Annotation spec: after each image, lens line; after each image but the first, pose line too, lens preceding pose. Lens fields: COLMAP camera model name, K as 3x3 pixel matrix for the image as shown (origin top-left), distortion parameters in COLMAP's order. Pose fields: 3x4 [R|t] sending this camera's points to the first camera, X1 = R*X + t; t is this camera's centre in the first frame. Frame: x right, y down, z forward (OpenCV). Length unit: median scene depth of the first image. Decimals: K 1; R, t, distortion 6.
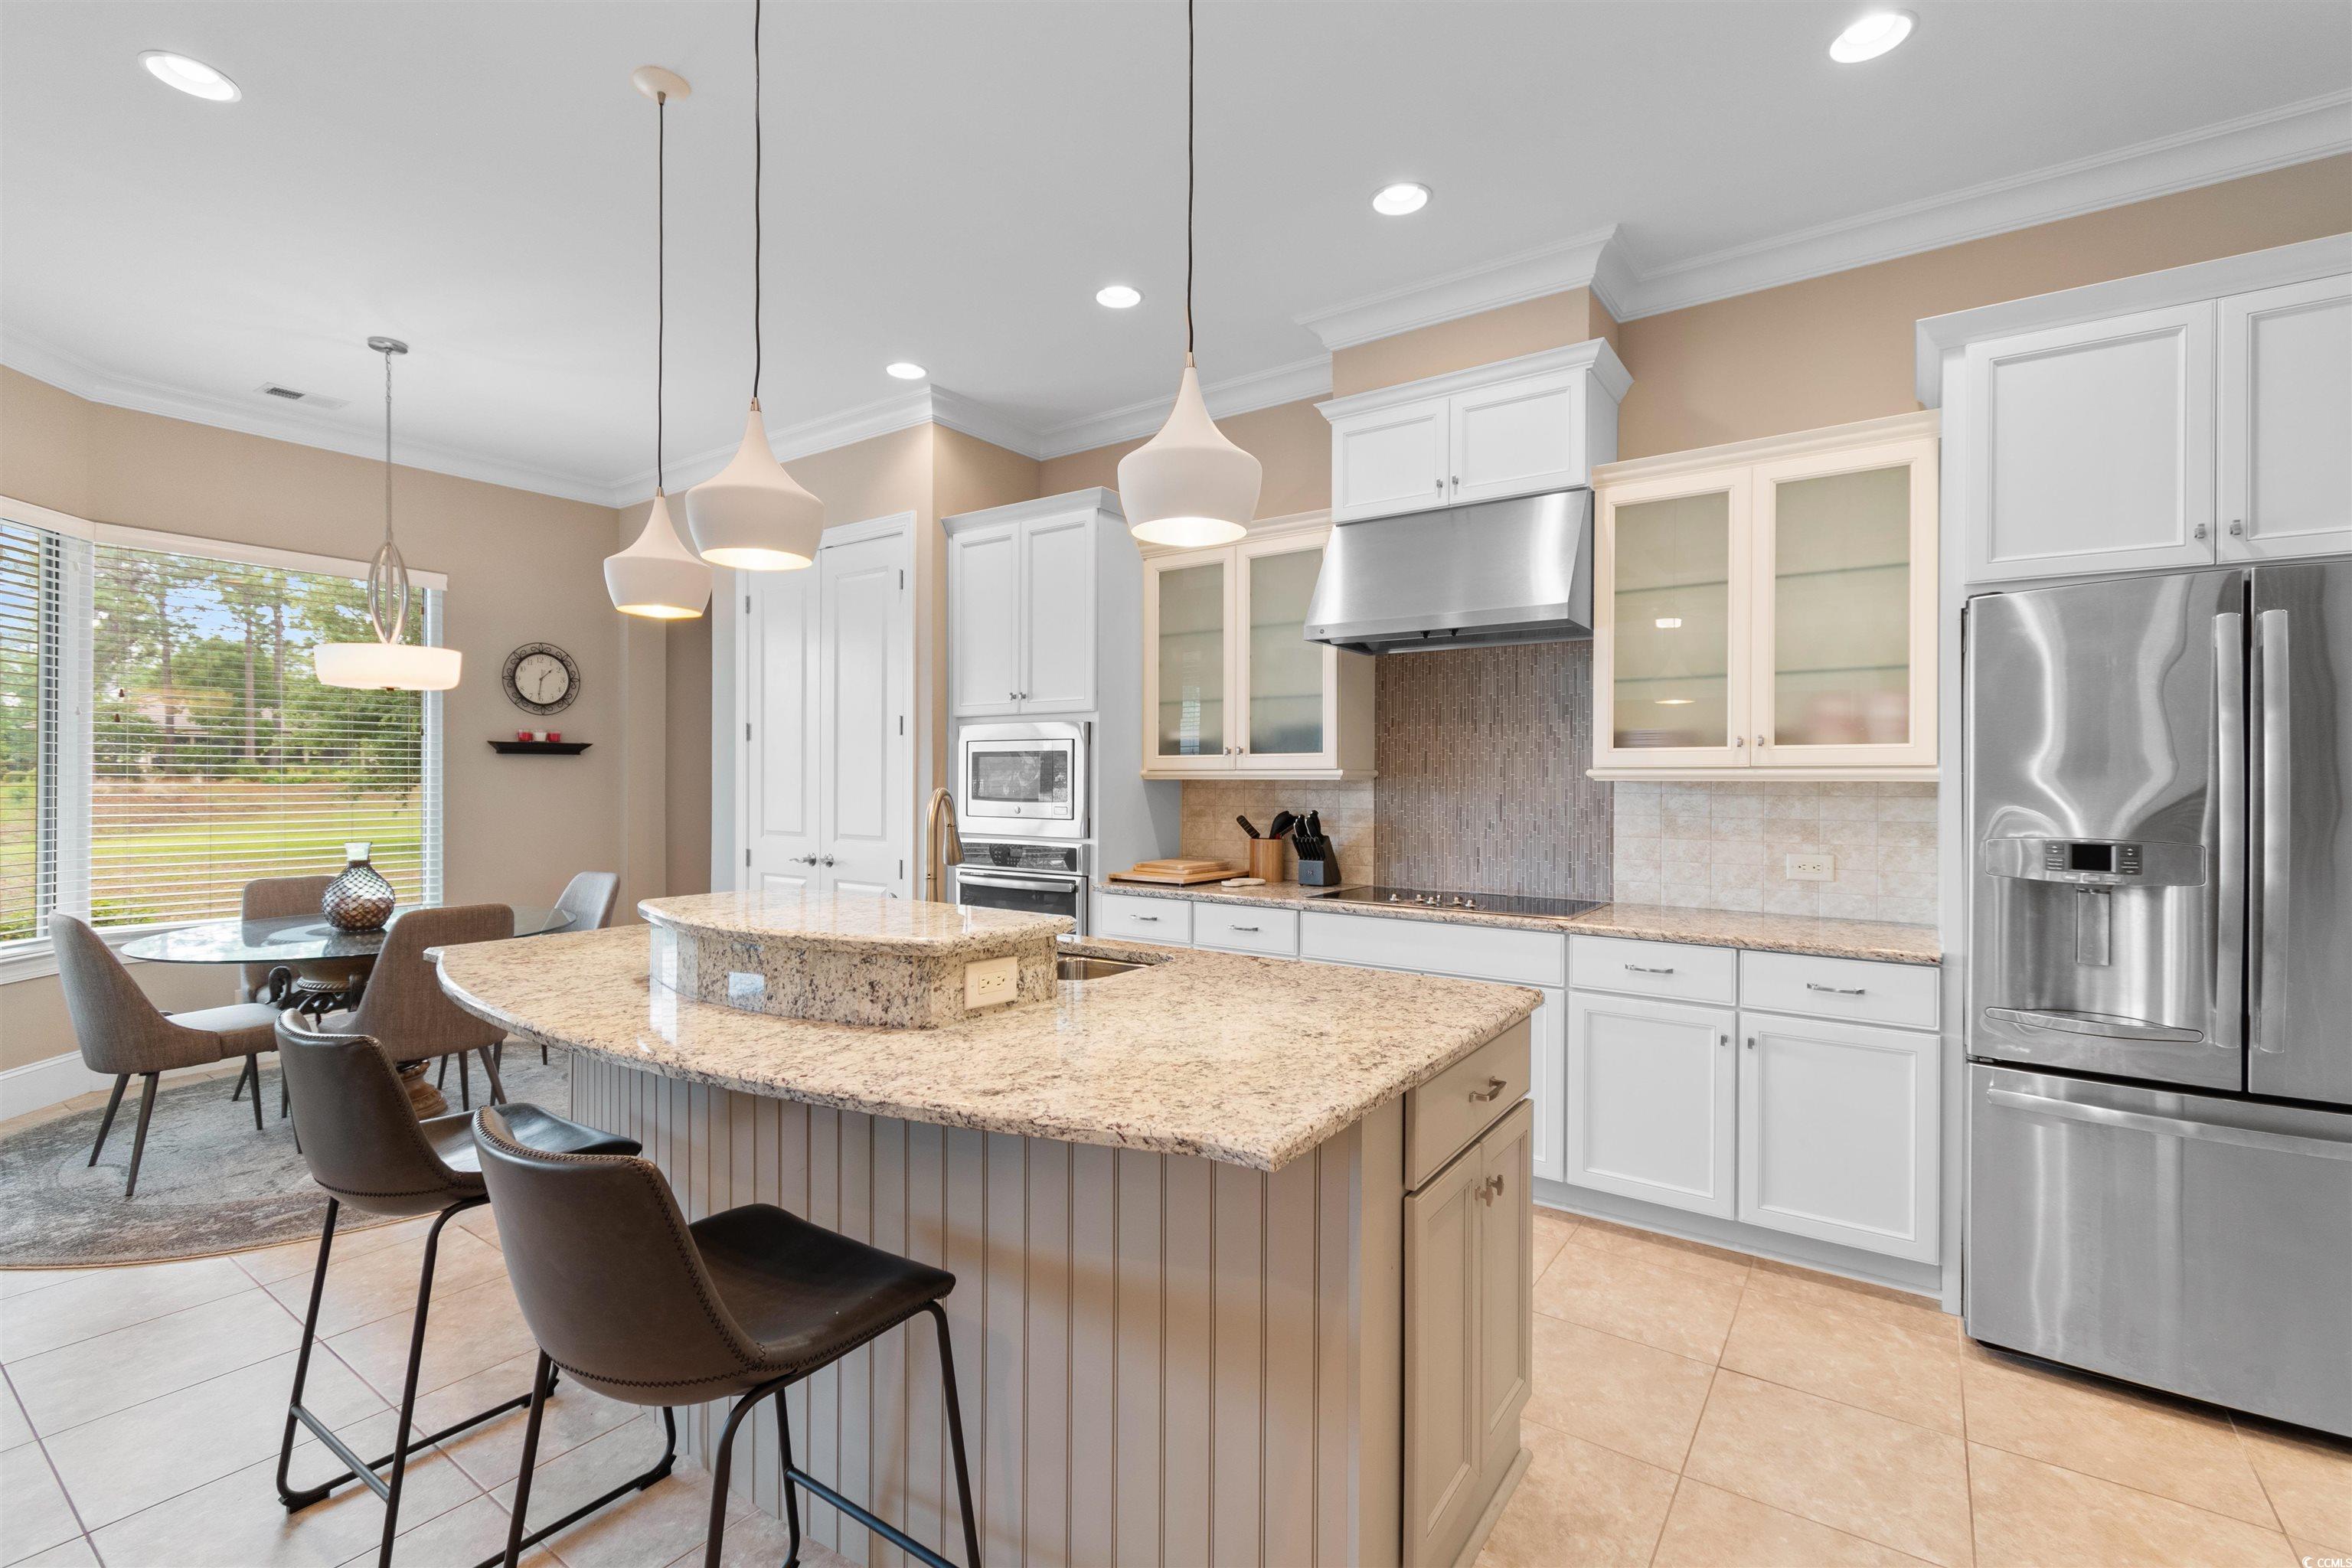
lens RADIAL K [[1034.2, 0, 1196.1], [0, 1034.2, 780.7], [0, 0, 1]] dist [0.003727, -0.001146]
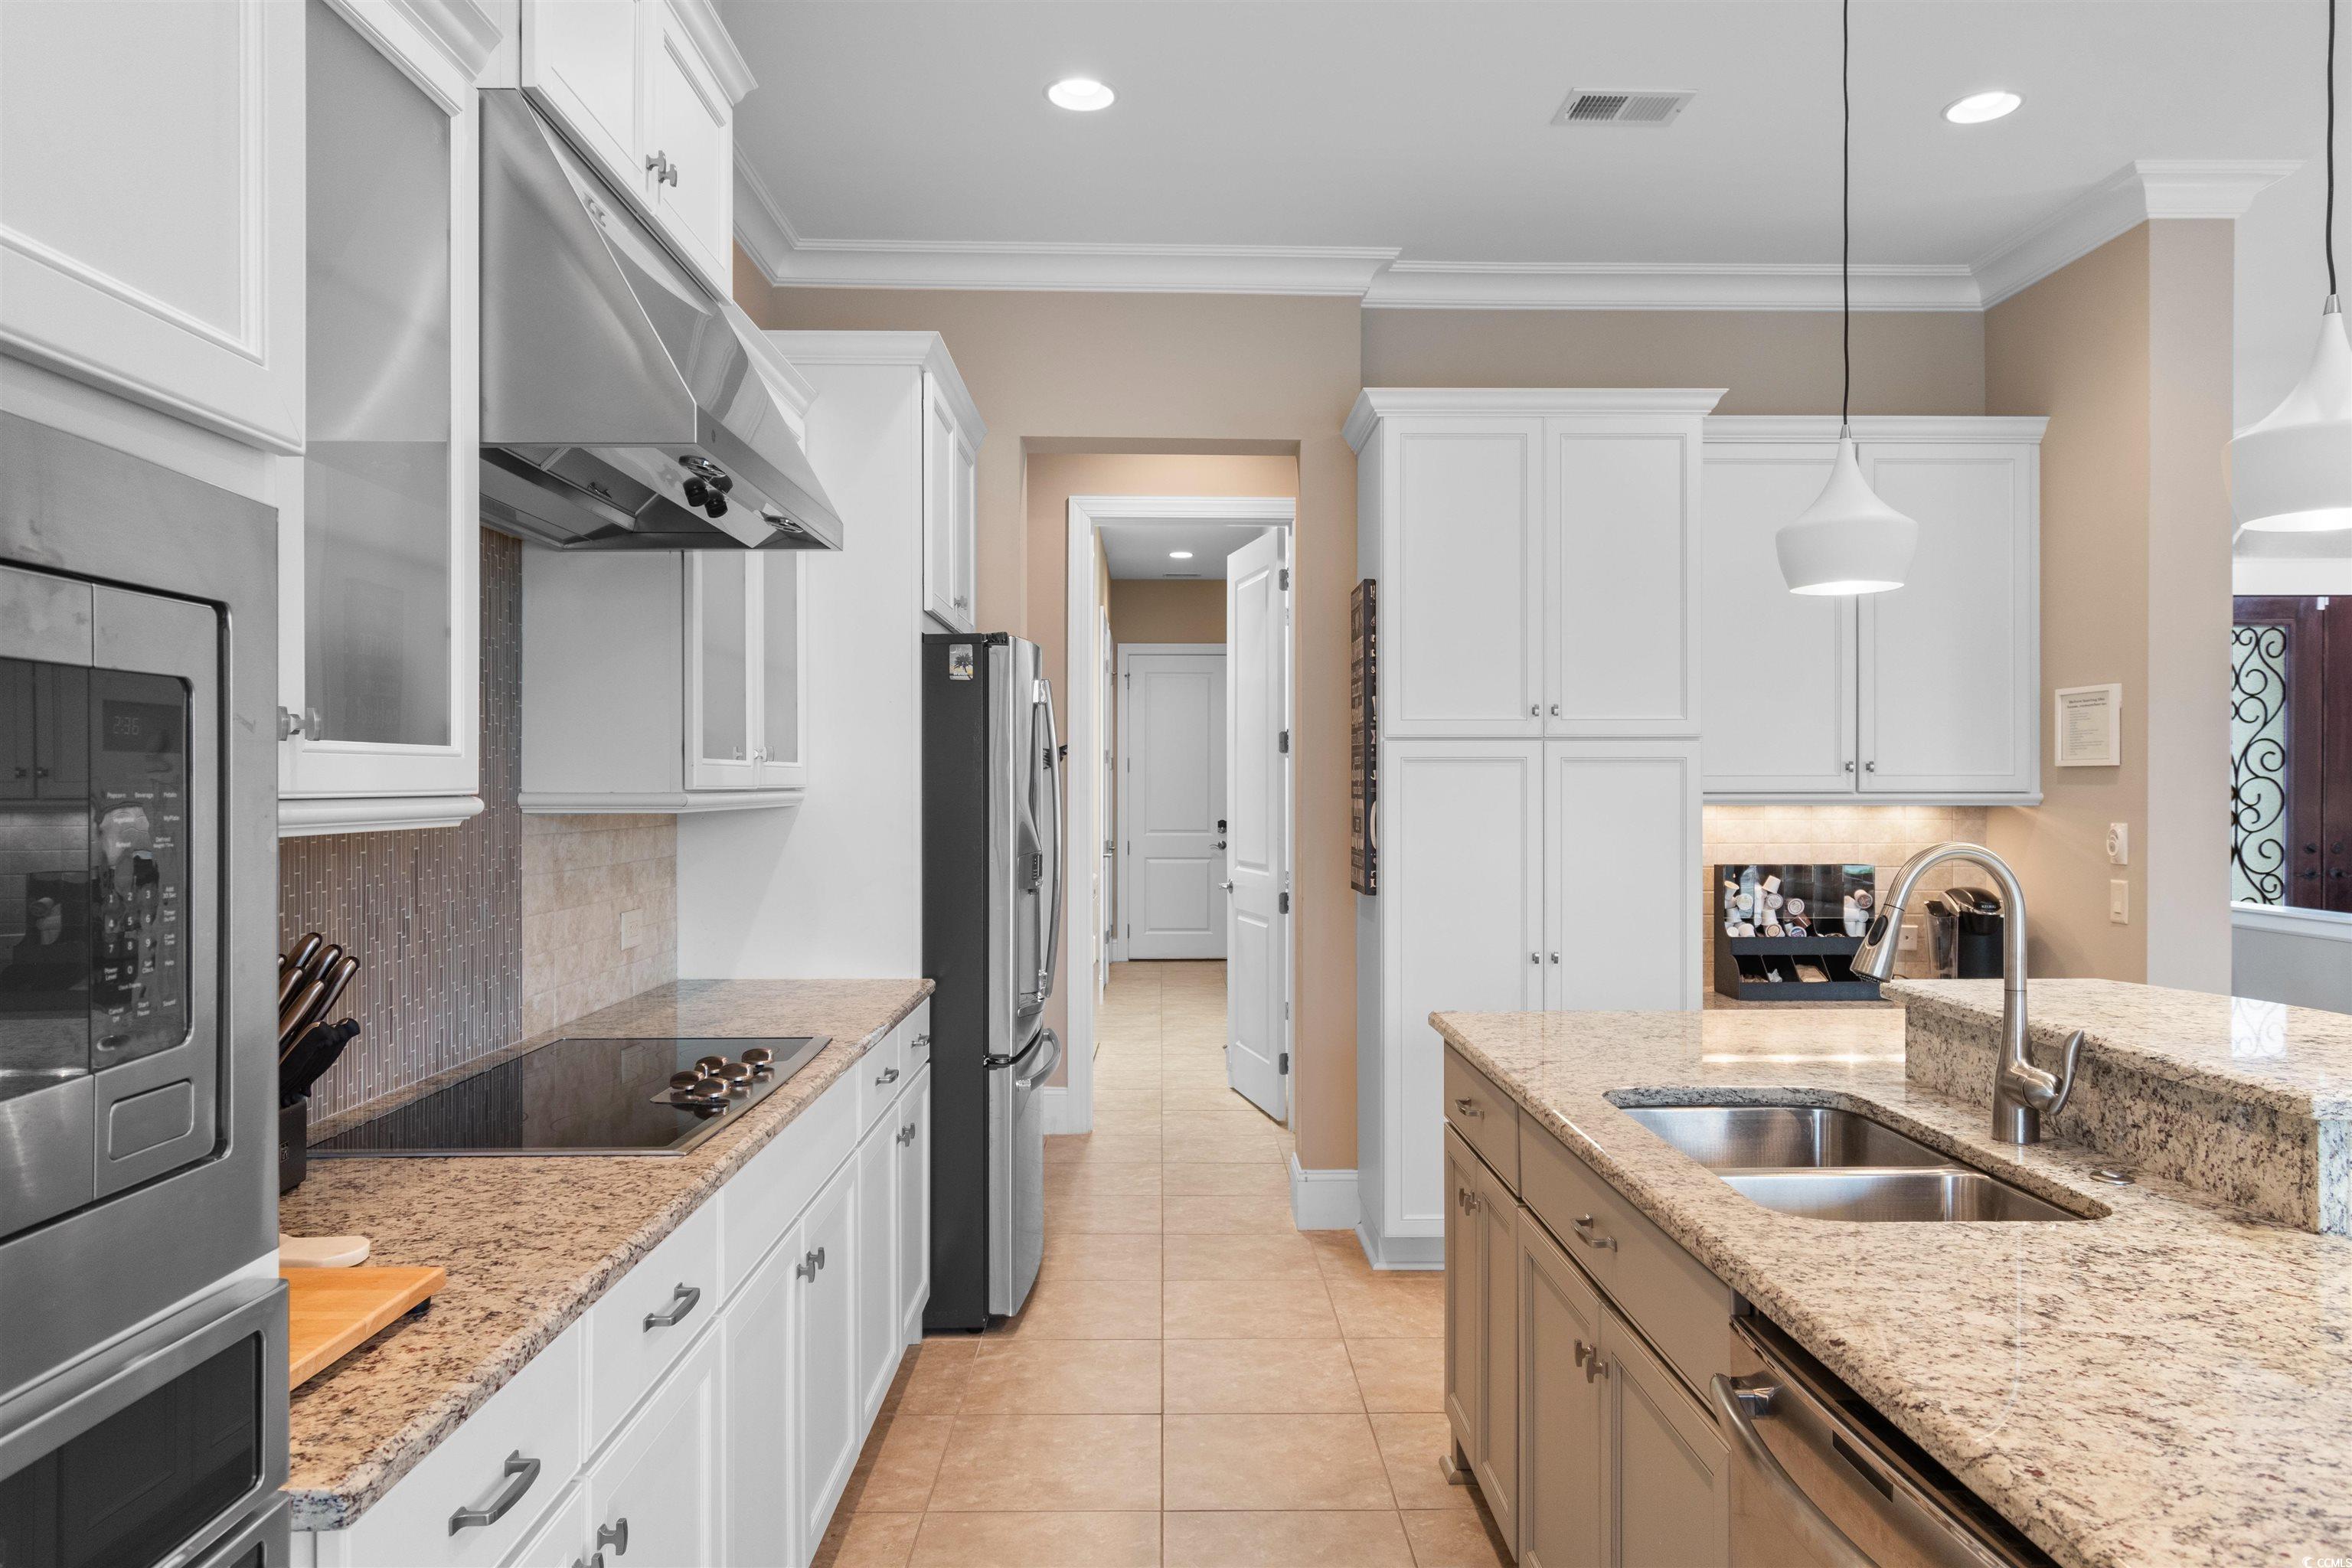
lens RADIAL K [[1541.8, 0, 1181.4], [0, 1541.8, 783.5], [0, 0, 1]] dist [-0.012437, -0.001764]
pose [[-0.580938, -0.002072, 0.813945, -0.403769], [0.001205, 0.999993, 0.003406, -0.016017], [-0.813947, 0.002959, -0.580932, 1.085504]]
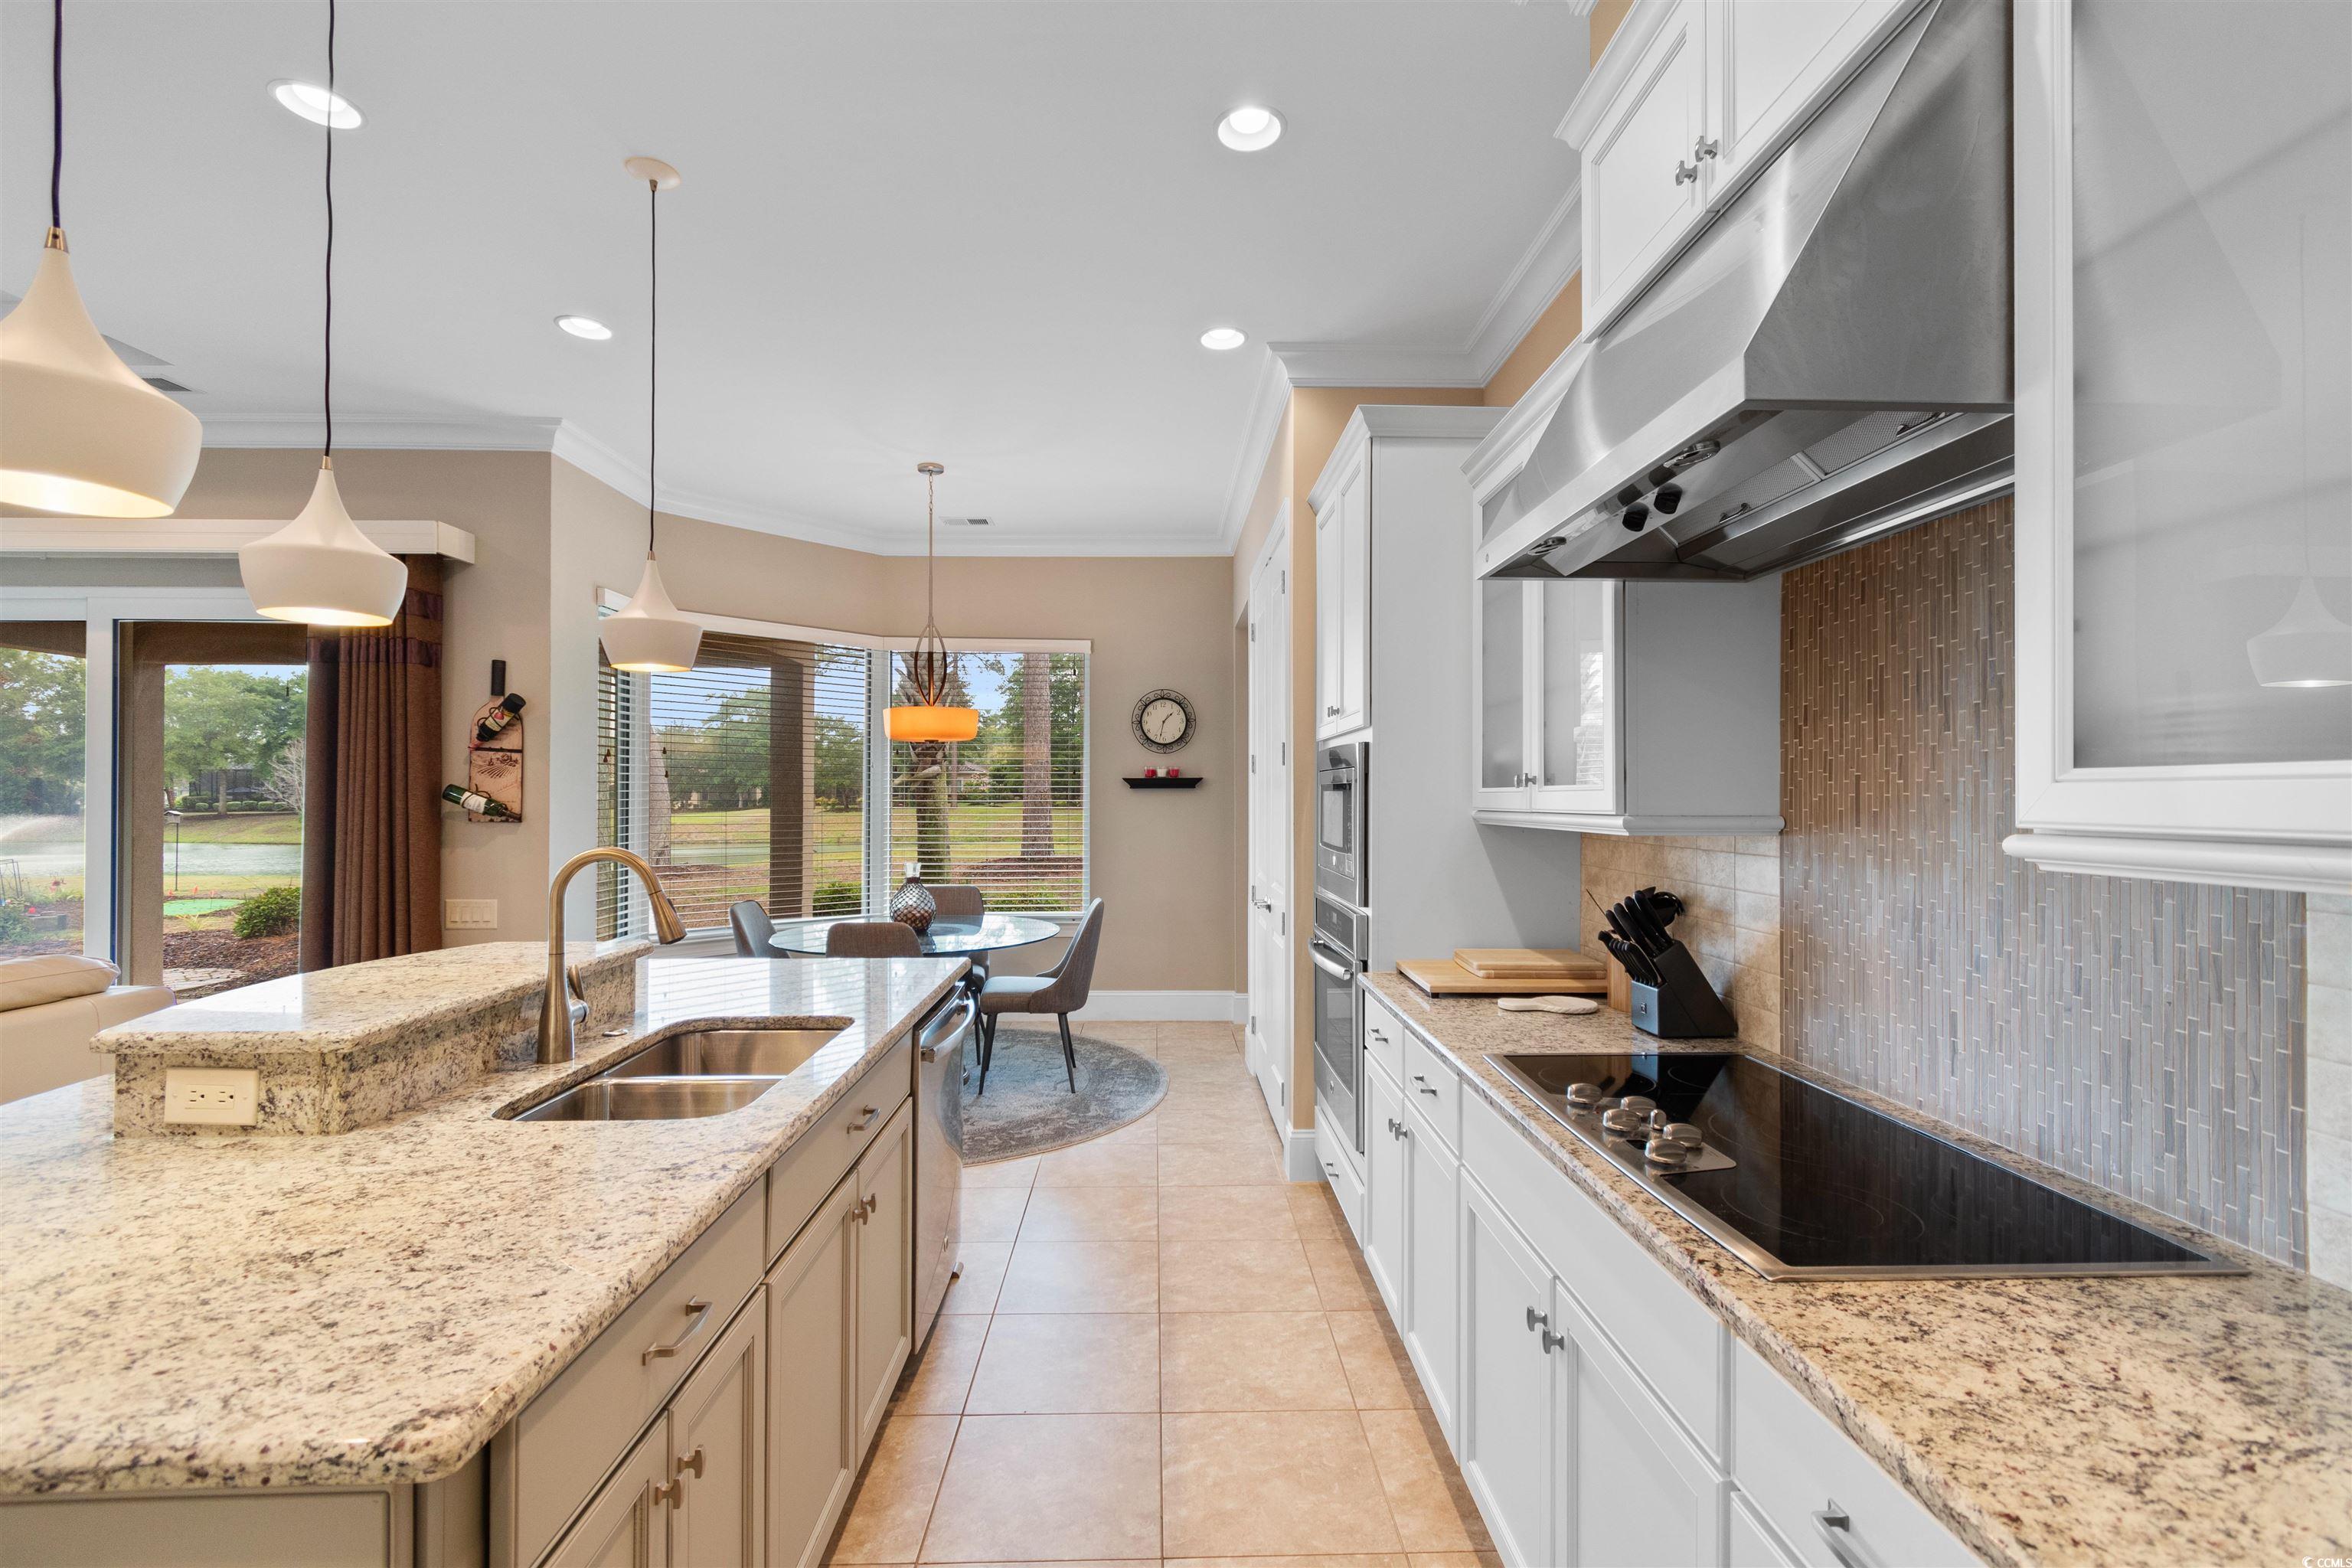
lens RADIAL K [[1034.2, 0, 1183.9], [0, 1034.2, 790.4], [0, 0, 1]] dist [0.003727, -0.001146]
pose [[0.592478, -0.007070, -0.805556, 0.415996], [-0.001082, 0.999954, -0.009572, -0.018135], [0.805586, 0.006543, 0.592442, 0.512196]]
